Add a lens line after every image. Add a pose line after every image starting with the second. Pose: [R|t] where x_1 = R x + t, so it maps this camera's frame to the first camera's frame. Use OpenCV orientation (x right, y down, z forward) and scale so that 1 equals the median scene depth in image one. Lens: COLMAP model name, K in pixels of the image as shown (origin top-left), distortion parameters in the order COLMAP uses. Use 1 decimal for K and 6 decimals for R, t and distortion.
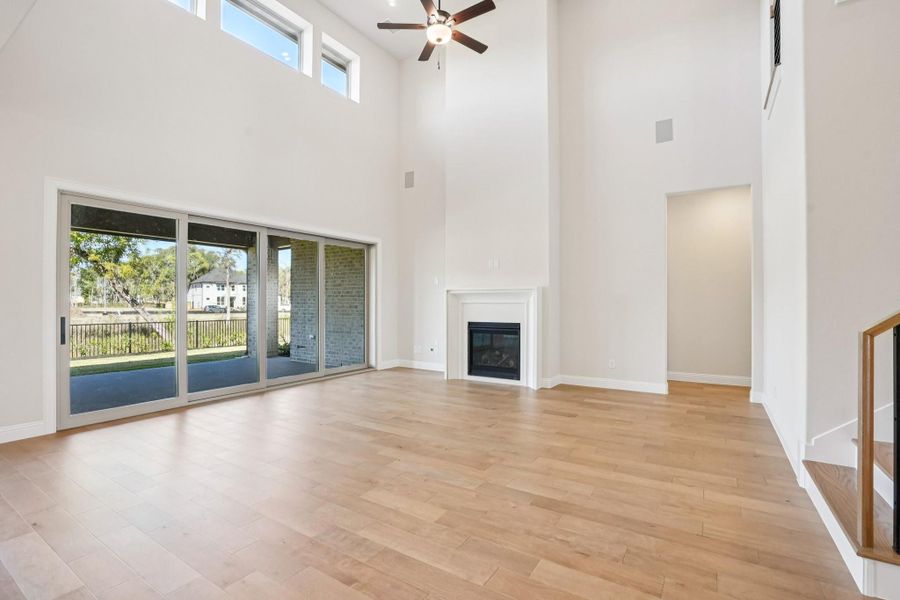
lens RADIAL K [[414.0, 0, 450.0], [0, 414.0, 300.0], [0, 0, 1]] dist [-0.077720, -0.000045]
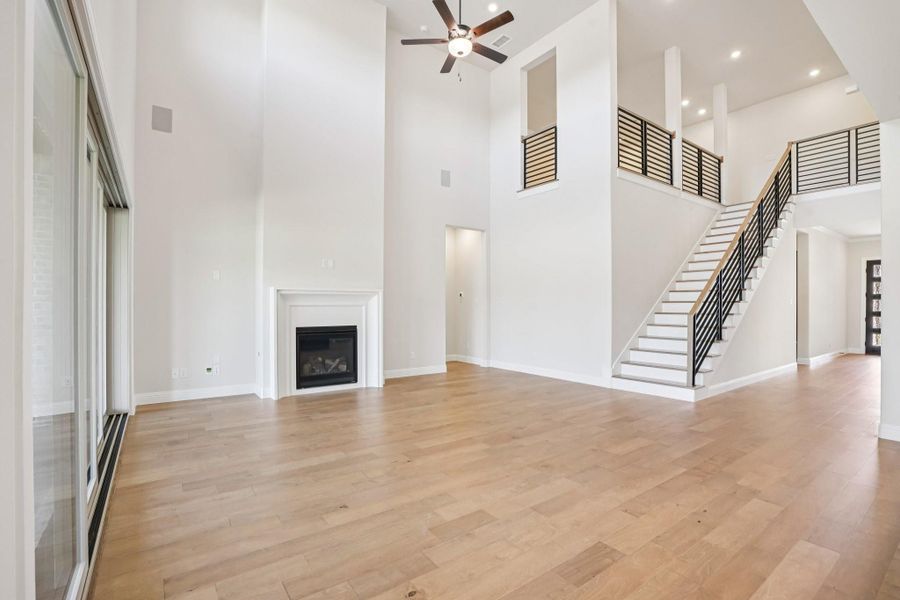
lens RADIAL K [[414.3, 0, 450.0], [0, 414.3, 300.0], [0, 0, 1]] dist [-0.039487, -0.000118]
pose [[0.363666, 0.010305, 0.931472, -0.690816], [-0.009747, 0.999926, -0.007257, -0.000748], [-0.931478, -0.006440, 0.363740, 0.430158]]
